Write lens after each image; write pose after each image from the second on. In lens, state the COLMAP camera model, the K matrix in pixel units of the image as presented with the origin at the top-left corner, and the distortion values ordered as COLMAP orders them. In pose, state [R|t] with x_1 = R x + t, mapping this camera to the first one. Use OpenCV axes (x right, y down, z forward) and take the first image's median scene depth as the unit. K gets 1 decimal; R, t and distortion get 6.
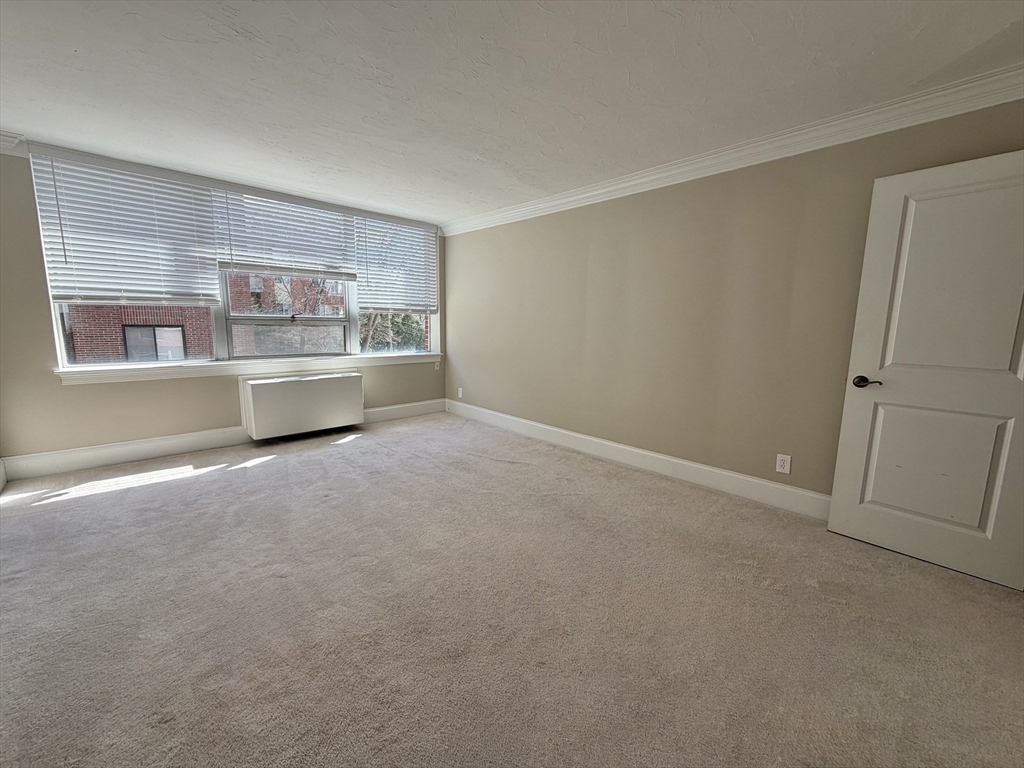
lens RADIAL K [[408.3, 0, 508.5], [0, 408.3, 385.5], [0, 0, 1]] dist [0.000064, -0.000172]
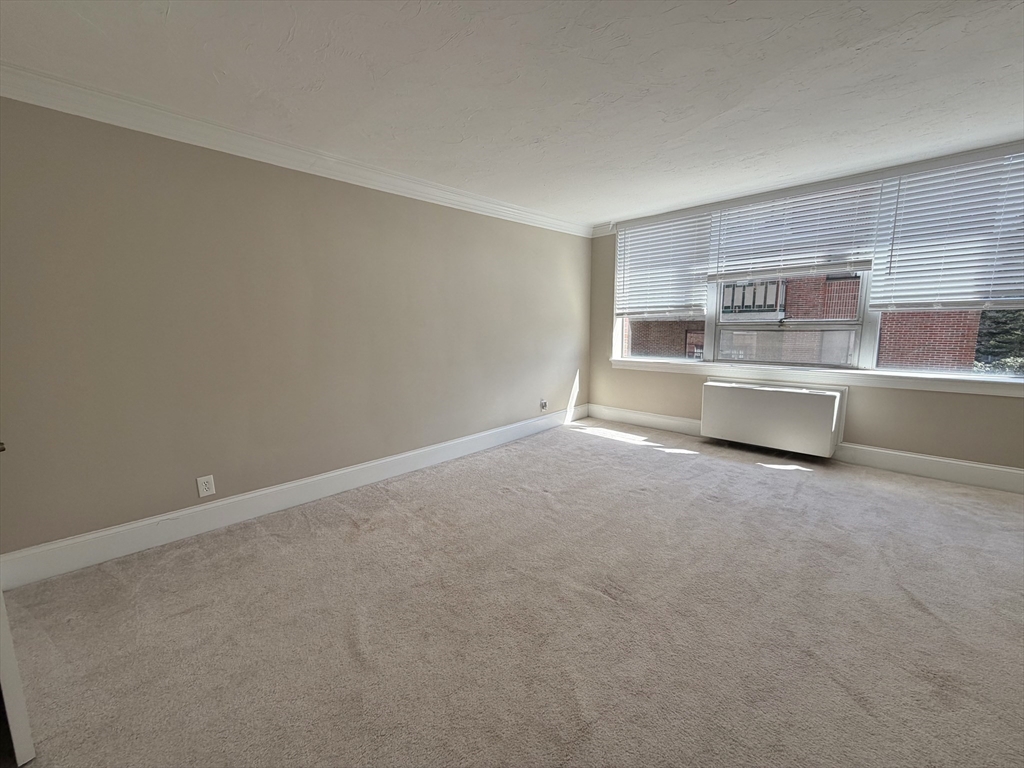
lens RADIAL K [[408.3, 0, 512.1], [0, 408.3, 381.7], [0, 0, 1]] dist [0.000064, -0.000172]
pose [[0.033625, 0.116436, -0.992629, 0.459640], [-0.141499, 0.983741, 0.110601, -0.061722], [0.989367, 0.136737, 0.049554, 0.459827]]
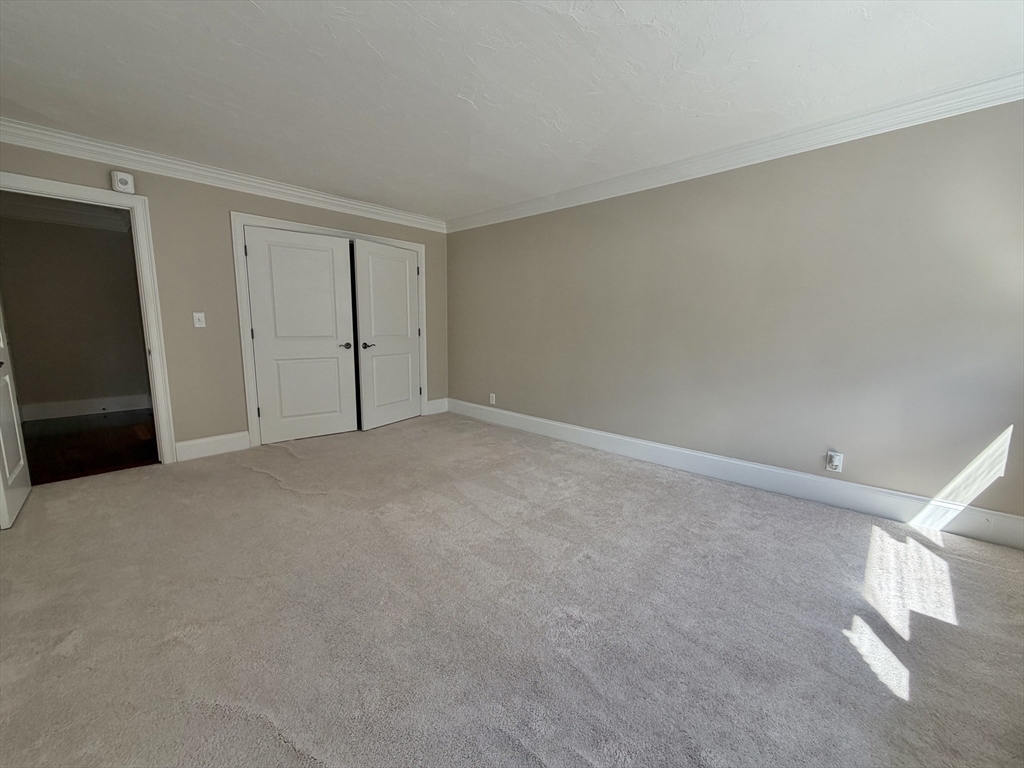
lens RADIAL K [[408.3, 0, 513.8], [0, 408.3, 378.1], [0, 0, 1]] dist [0.000064, -0.000172]
pose [[-0.998503, -0.020096, -0.050869, -0.215364], [-0.033662, 0.958836, 0.281958, -0.192150], [0.043109, 0.283249, -0.958077, 1.289910]]
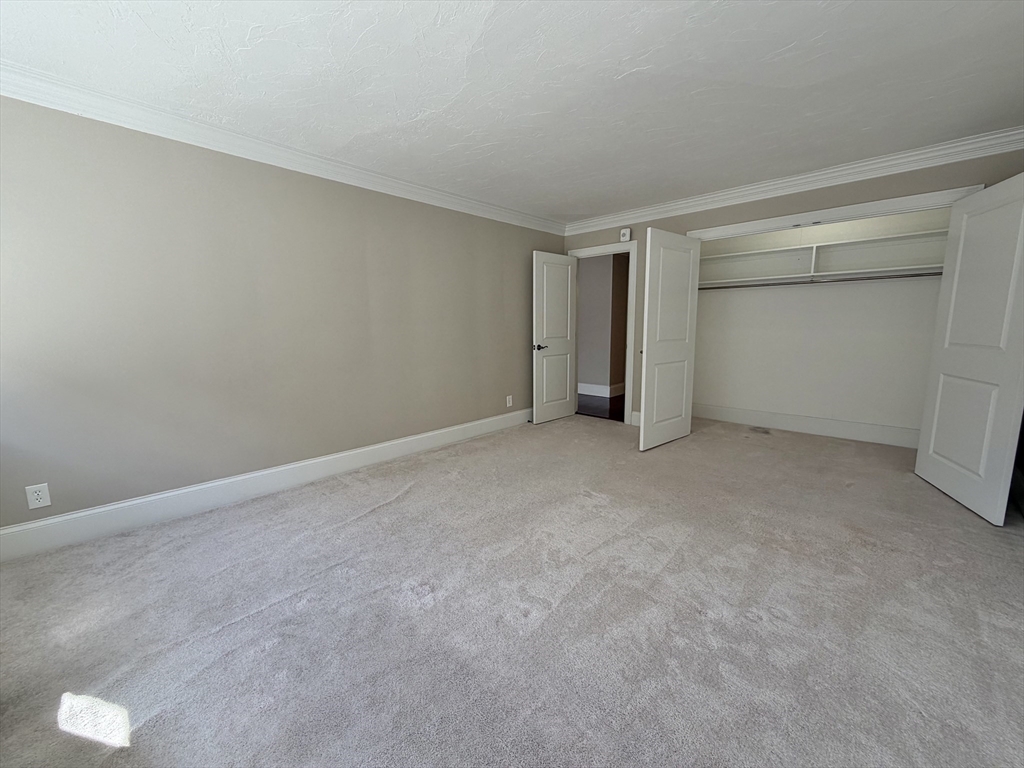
lens RADIAL K [[408.3, 0, 508.6], [0, 408.3, 384.6], [0, 0, 1]] dist [0.000064, -0.000172]
pose [[-0.041873, -0.161902, 0.985918, -0.781947], [0.157549, 0.973368, 0.166532, -0.126788], [-0.986623, 0.162304, -0.015251, 0.789352]]
